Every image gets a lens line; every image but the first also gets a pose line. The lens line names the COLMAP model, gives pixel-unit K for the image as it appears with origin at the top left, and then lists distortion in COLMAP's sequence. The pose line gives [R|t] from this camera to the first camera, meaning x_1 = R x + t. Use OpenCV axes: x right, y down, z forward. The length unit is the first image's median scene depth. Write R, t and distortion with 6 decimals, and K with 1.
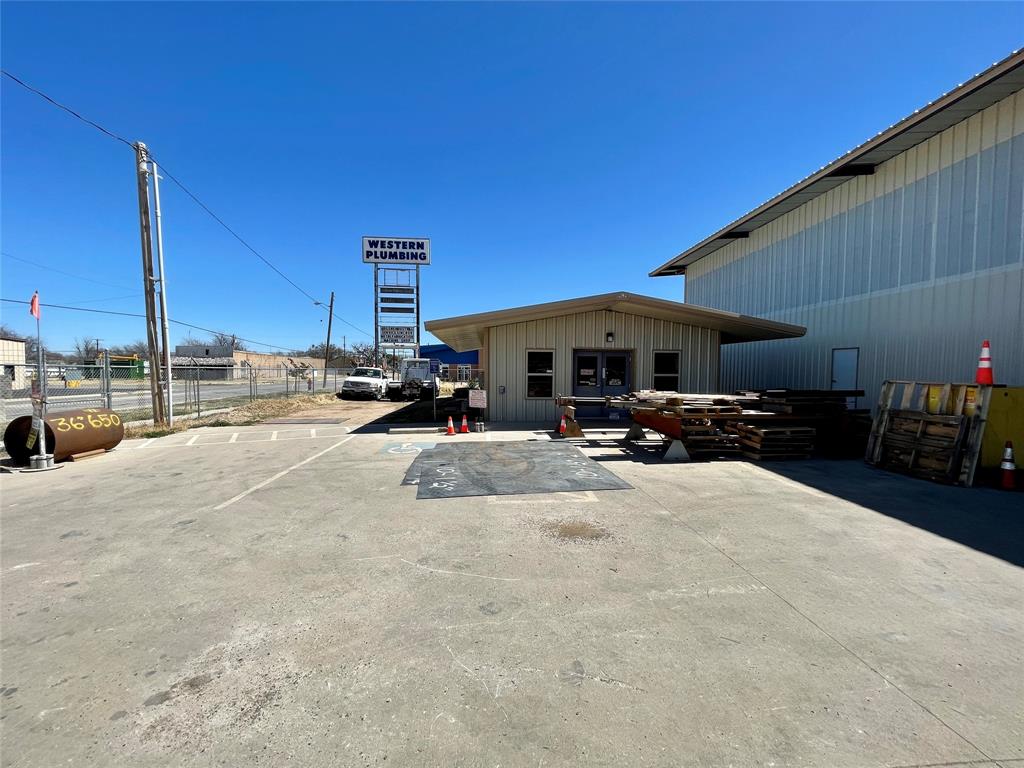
lens RADIAL K [[411.8, 0, 508.6], [0, 411.8, 388.5], [0, 0, 1]] dist [0.000542, -0.000225]
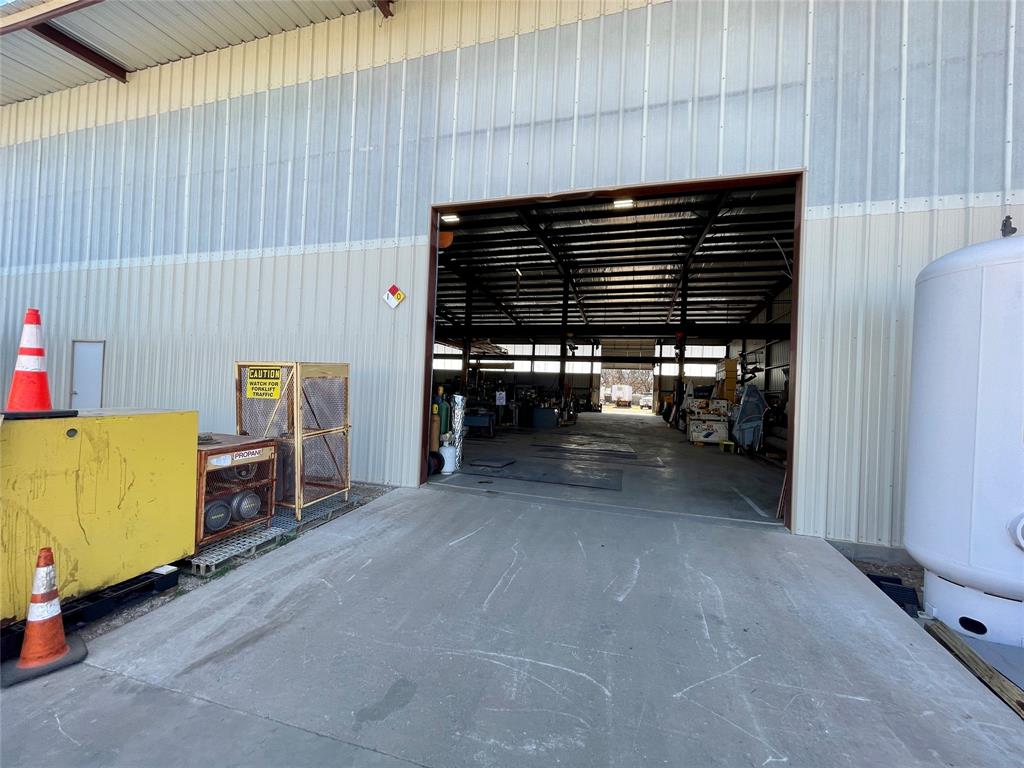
lens RADIAL K [[411.8, 0, 508.6], [0, 411.8, 388.5], [0, 0, 1]] dist [0.000542, -0.000225]
pose [[0.326798, 0.015991, 0.944959, 0.547092], [0.002810, 0.999836, -0.017891, -0.014468], [-0.945090, 0.008502, 0.326699, 0.235690]]
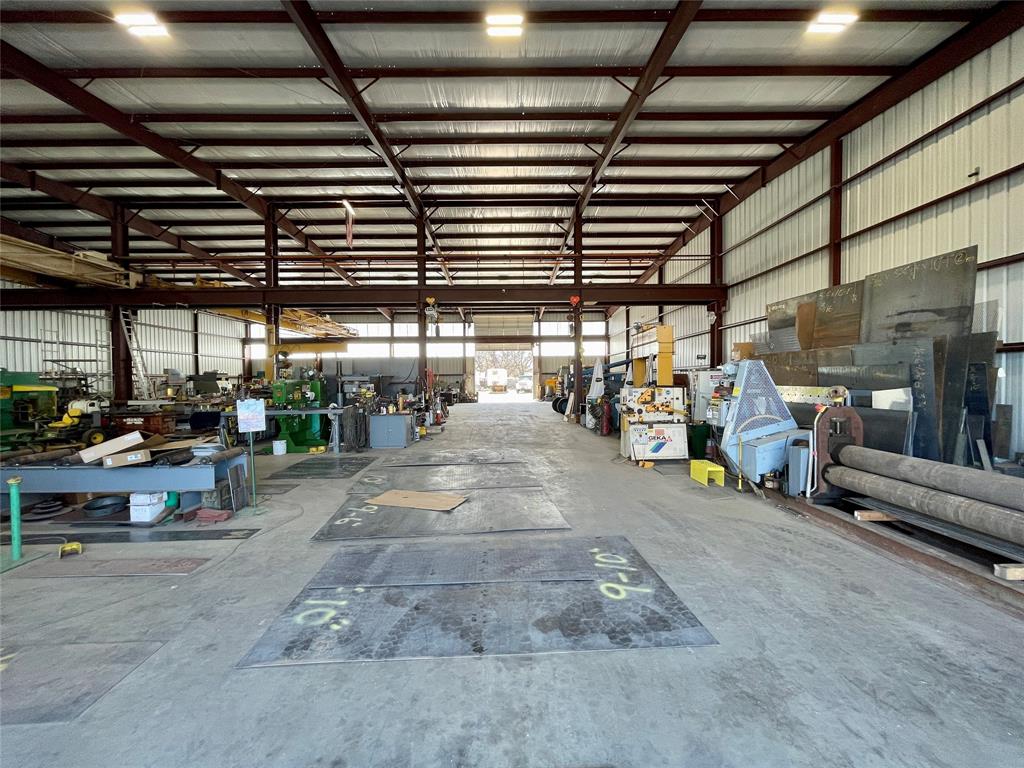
lens RADIAL K [[411.8, 0, 508.6], [0, 411.8, 388.5], [0, 0, 1]] dist [0.000542, -0.000225]
pose [[0.030541, -0.027609, 0.999152, 1.170454], [0.055013, 0.998150, 0.025900, -0.035748], [-0.998018, 0.054175, 0.032003, 0.316203]]
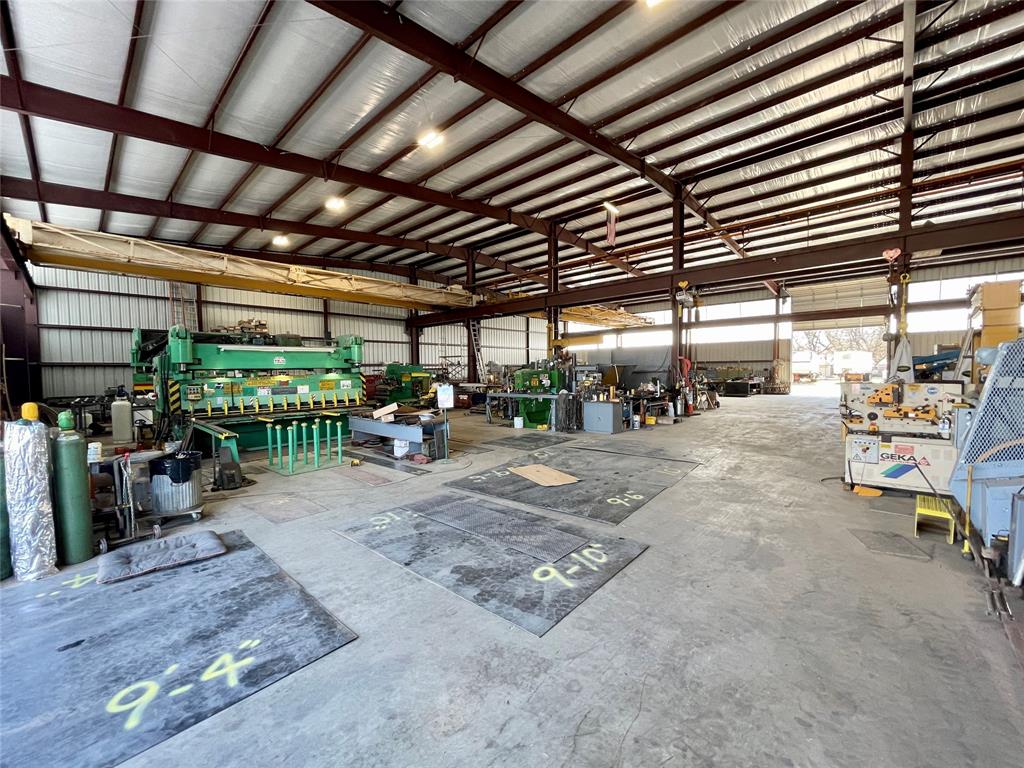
lens RADIAL K [[411.8, 0, 508.6], [0, 411.8, 388.5], [0, 0, 1]] dist [0.000542, -0.000225]
pose [[0.718045, -0.046930, 0.694413, 1.231748], [0.049091, 0.998654, 0.016731, -0.028264], [-0.694264, 0.022076, 0.719382, 0.038576]]
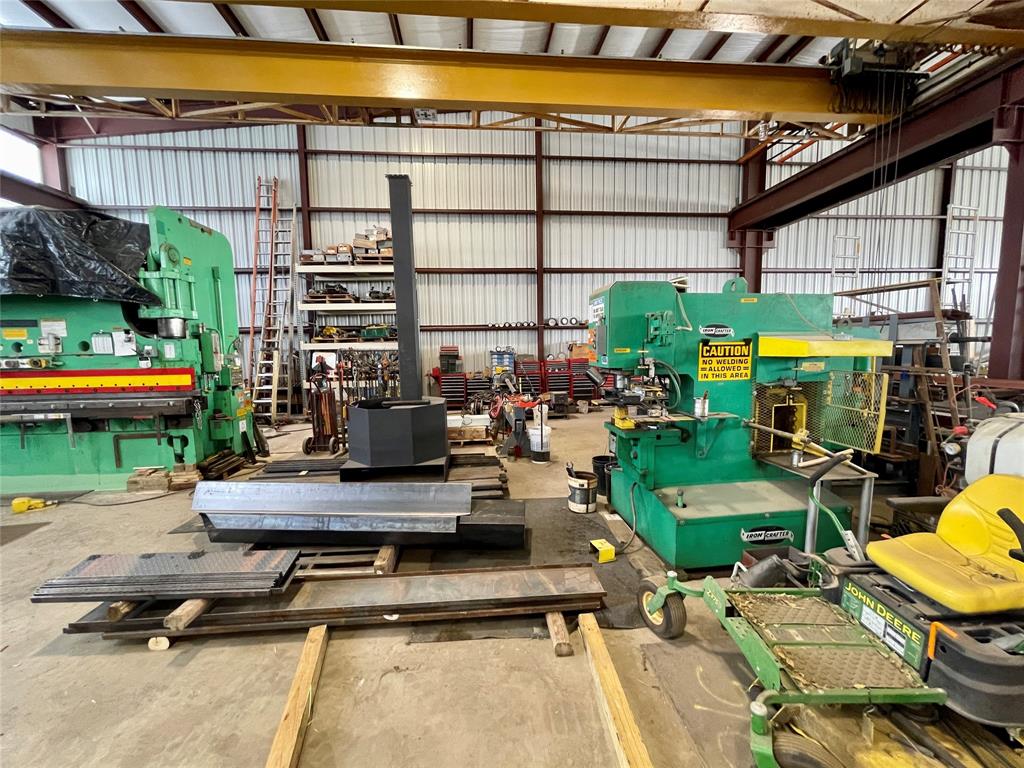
lens RADIAL K [[411.8, 0, 508.6], [0, 411.8, 388.5], [0, 0, 1]] dist [0.000542, -0.000225]
pose [[0.998431, -0.029925, 0.047328, 1.939916], [0.027365, 0.998174, 0.053845, -0.067235], [-0.048853, -0.052465, 0.997427, 1.263324]]
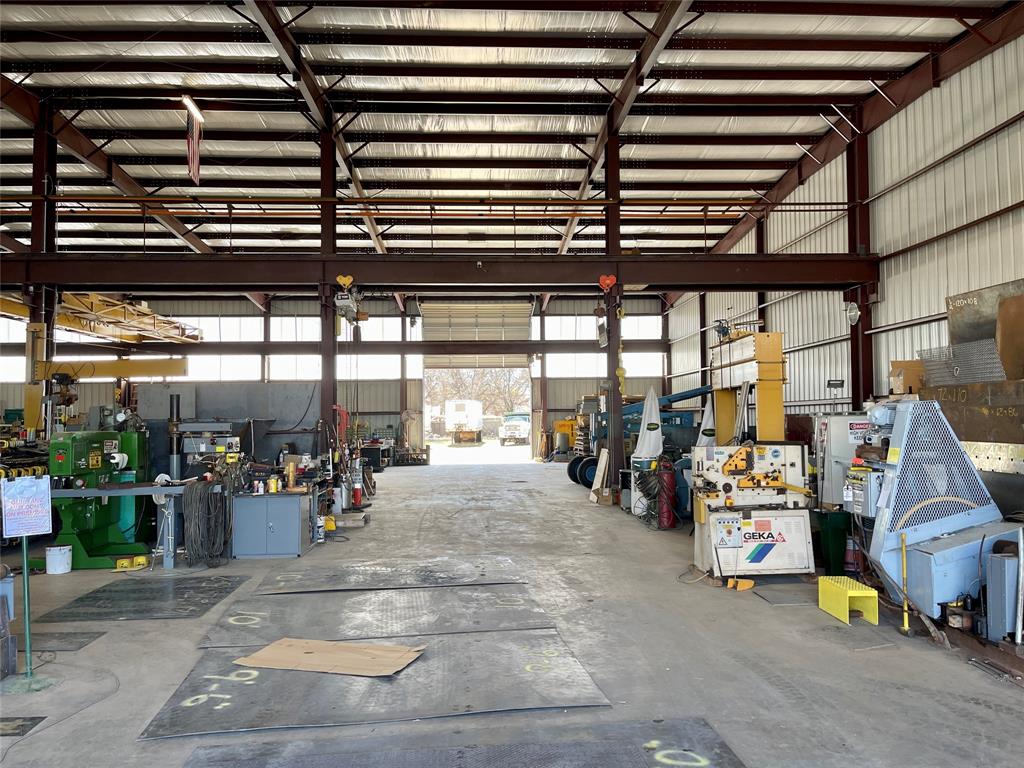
lens RADIAL K [[771.6, 0, 516.5], [0, 771.6, 387.3], [0, 0, 1]] dist [0.068106, -0.080974]
pose [[-0.012273, 0.033875, 0.999351, 1.132703], [0.057227, 0.997812, -0.033120, -0.050441], [-0.998286, 0.056783, -0.014184, 0.323817]]
